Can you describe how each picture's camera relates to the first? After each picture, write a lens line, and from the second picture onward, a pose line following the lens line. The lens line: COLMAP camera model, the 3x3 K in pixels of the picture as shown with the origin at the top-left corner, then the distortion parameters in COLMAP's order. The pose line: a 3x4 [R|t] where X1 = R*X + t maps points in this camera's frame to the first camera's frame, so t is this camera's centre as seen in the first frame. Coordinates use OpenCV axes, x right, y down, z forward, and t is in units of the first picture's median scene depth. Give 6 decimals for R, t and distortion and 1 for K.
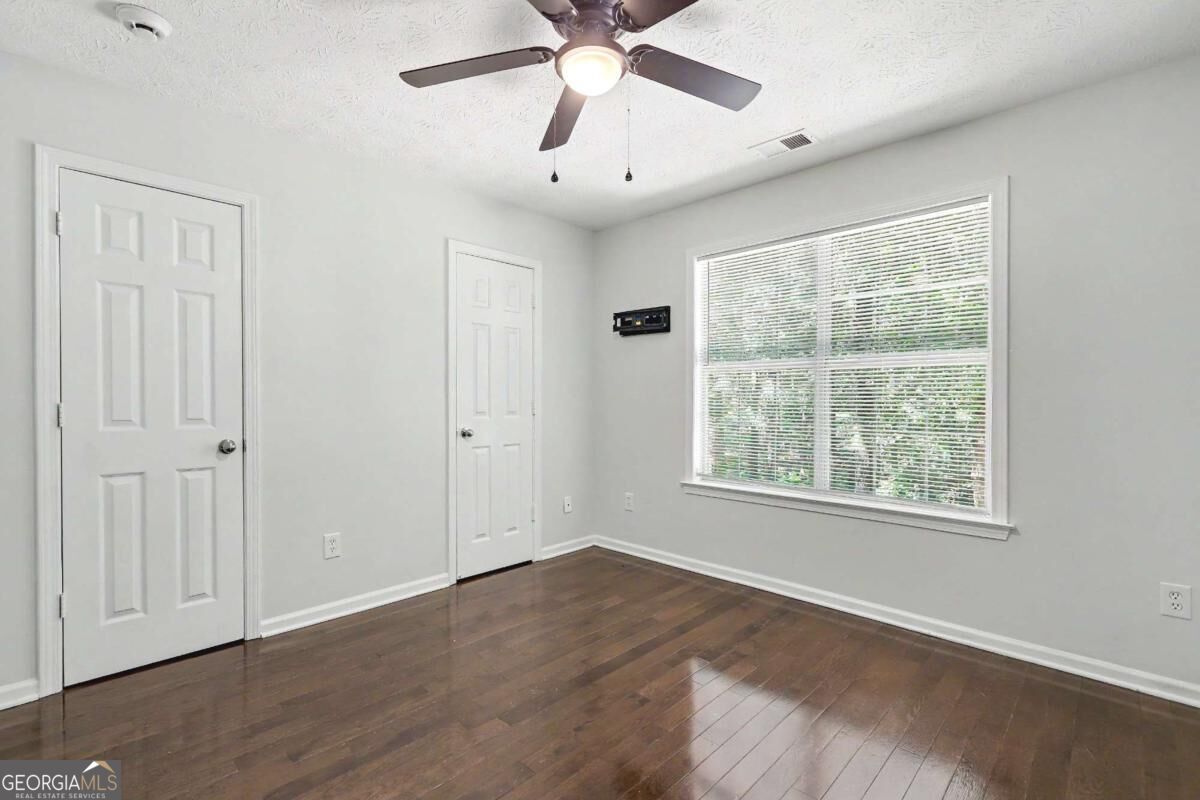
lens RADIAL K [[544.8, 0, 600.0], [0, 544.8, 400.0], [0, 0, 1]] dist [-0.002057, 0.000583]
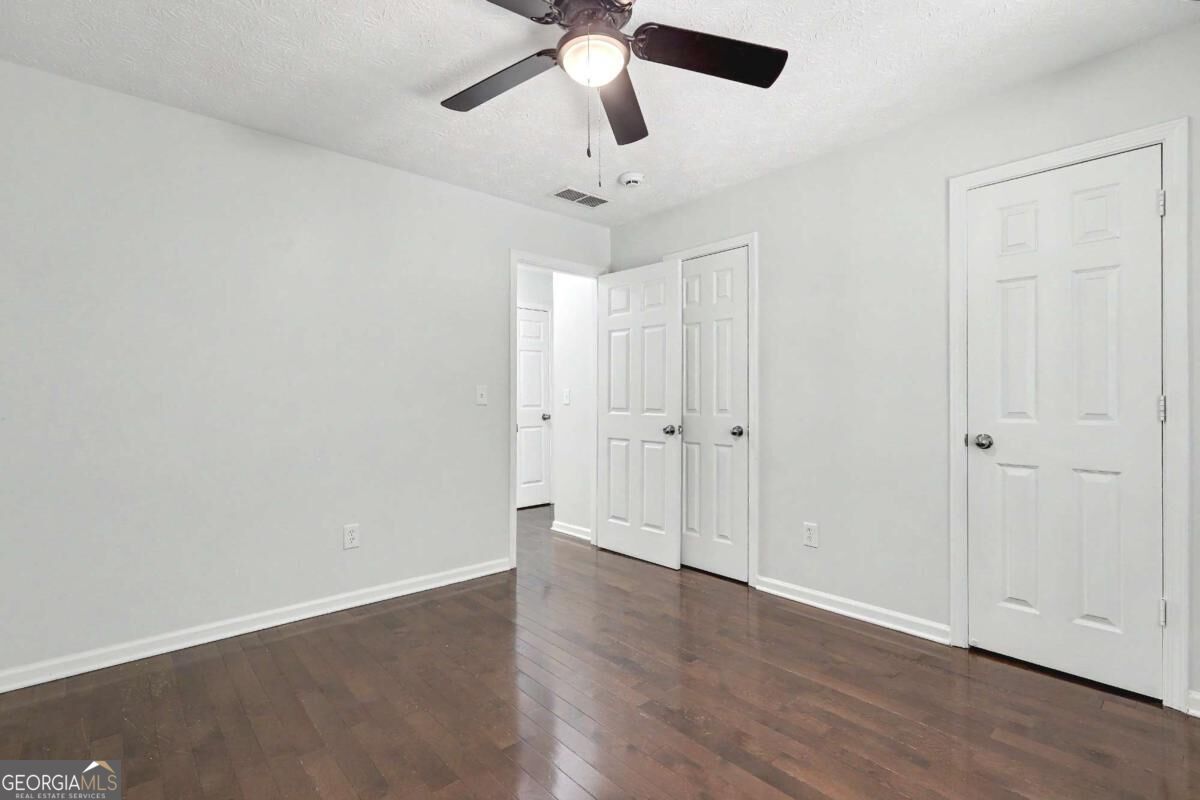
lens RADIAL K [[544.8, 0, 600.0], [0, 544.8, 400.0], [0, 0, 1]] dist [-0.002057, 0.000583]
pose [[-0.069176, -0.002377, -0.997602, 0.540350], [-0.003094, 0.999993, -0.002168, 0.011402], [0.997600, 0.002937, -0.069183, 0.620946]]
